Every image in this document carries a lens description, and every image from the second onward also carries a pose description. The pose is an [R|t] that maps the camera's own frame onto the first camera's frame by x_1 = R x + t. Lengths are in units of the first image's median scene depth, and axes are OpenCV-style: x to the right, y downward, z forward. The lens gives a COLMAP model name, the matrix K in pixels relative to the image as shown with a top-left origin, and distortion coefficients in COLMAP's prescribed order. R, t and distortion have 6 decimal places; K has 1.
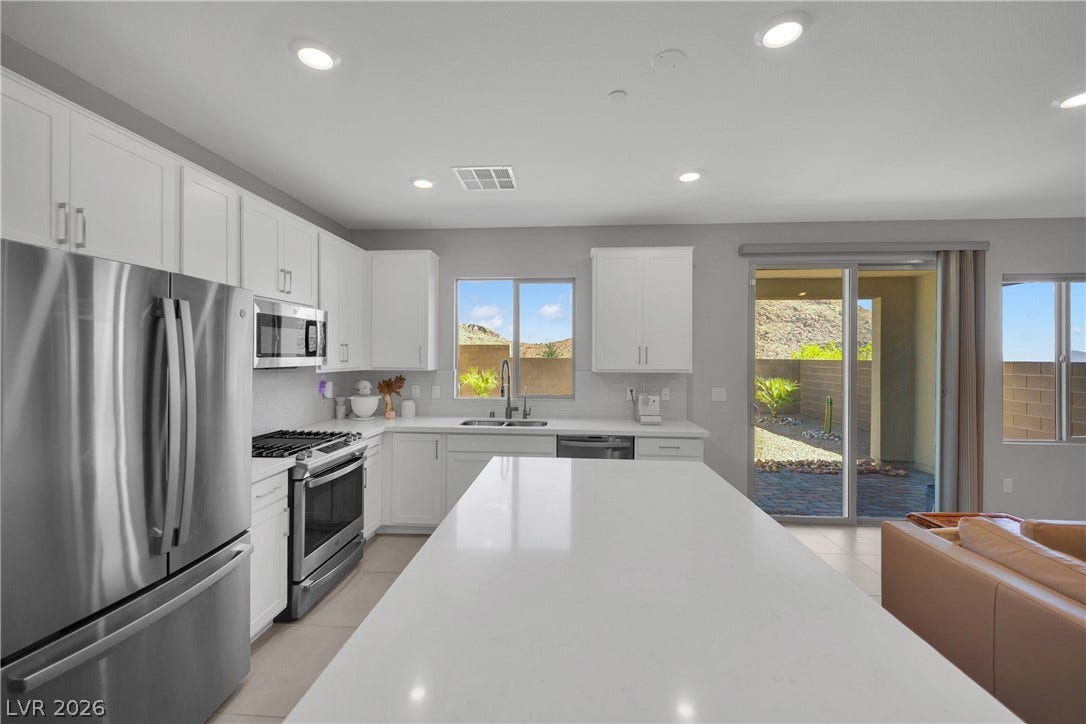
lens RADIAL K [[436.8, 0, 543.0], [0, 436.8, 362.0], [0, 0, 1]] dist [0.038290, 0.000013]
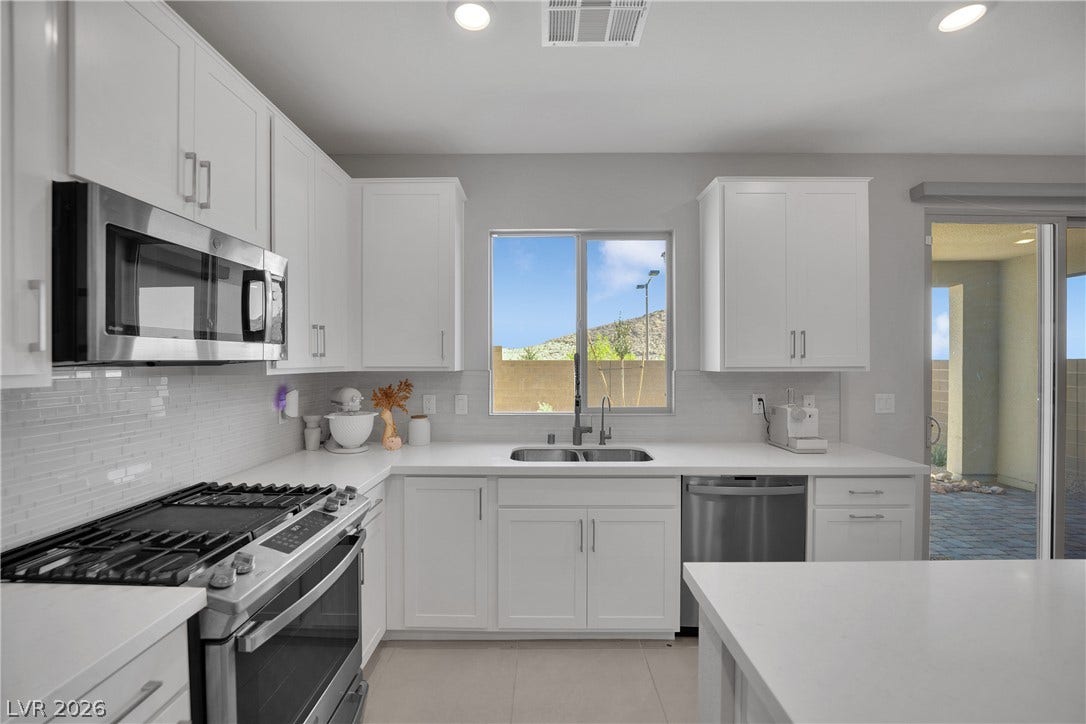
lens RADIAL K [[439.0, 0, 544.0], [0, 439.0, 368.1], [0, 0, 1]] dist [-0.000247, -0.000108]
pose [[0.997824, -0.006117, 0.065649, -0.181947], [0.005863, 0.999975, 0.004072, 0.013727], [-0.065672, -0.003678, 0.997834, 0.379071]]
